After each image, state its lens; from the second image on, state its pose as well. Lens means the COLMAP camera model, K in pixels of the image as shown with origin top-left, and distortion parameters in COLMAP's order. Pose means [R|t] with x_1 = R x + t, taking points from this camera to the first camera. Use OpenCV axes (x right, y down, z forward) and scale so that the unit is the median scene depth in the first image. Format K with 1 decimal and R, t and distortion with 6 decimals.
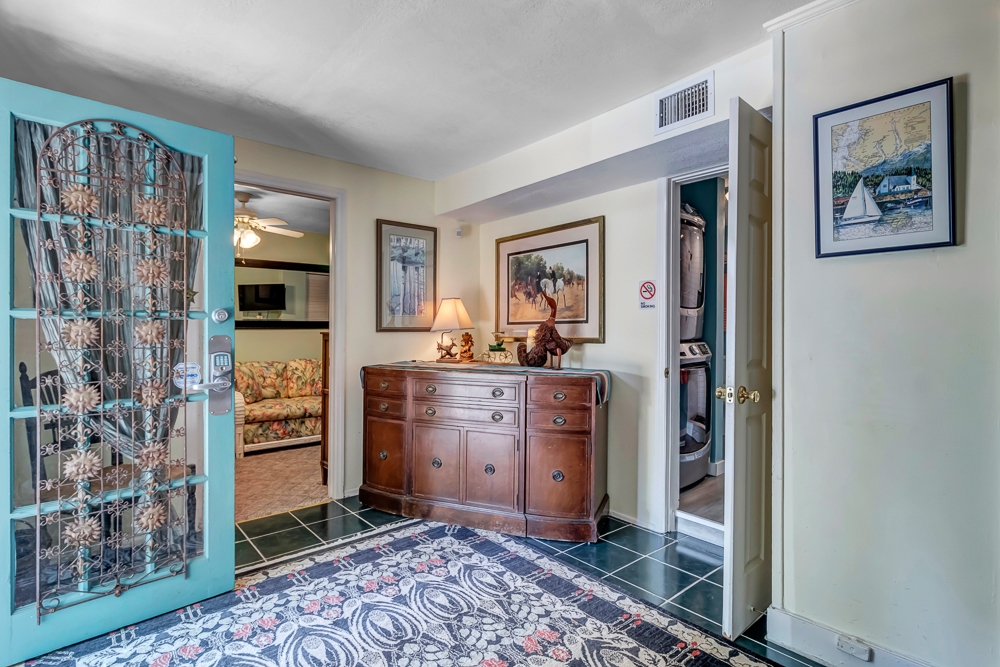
lens RADIAL K [[500.8, 0, 512.2], [0, 500.8, 330.6], [0, 0, 1]] dist [-0.003913, -0.001448]
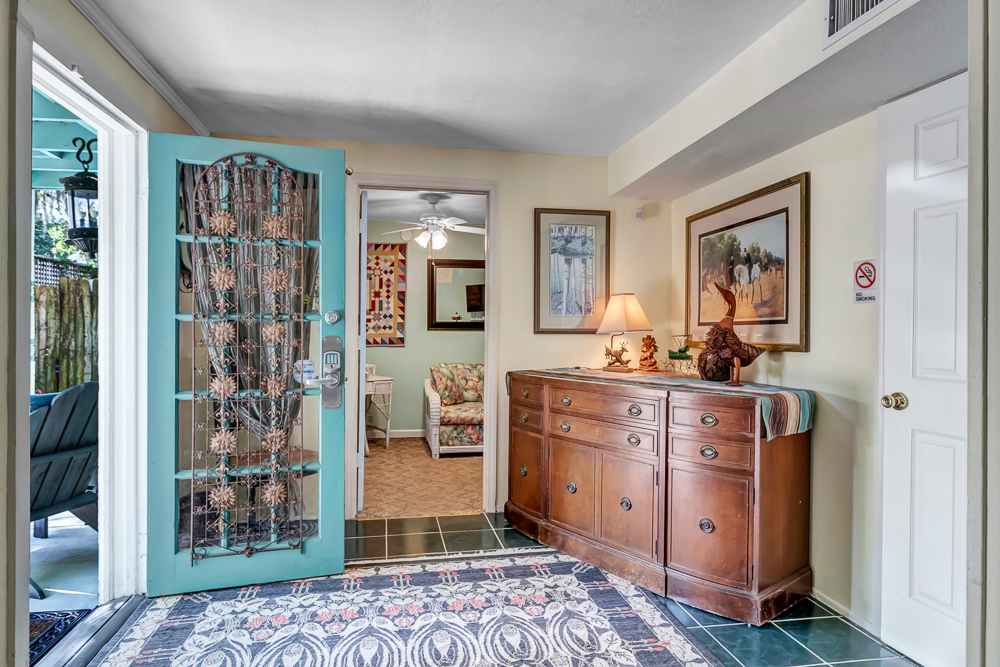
lens RADIAL K [[593.1, 0, 498.3], [0, 593.1, 323.0], [0, 0, 1]] dist [0.001439, 0.002236]
pose [[0.860739, -0.002432, -0.509040, 0.338341], [-0.005786, 0.999877, -0.014561, -0.001102], [0.509013, 0.015479, 0.860620, 0.076433]]
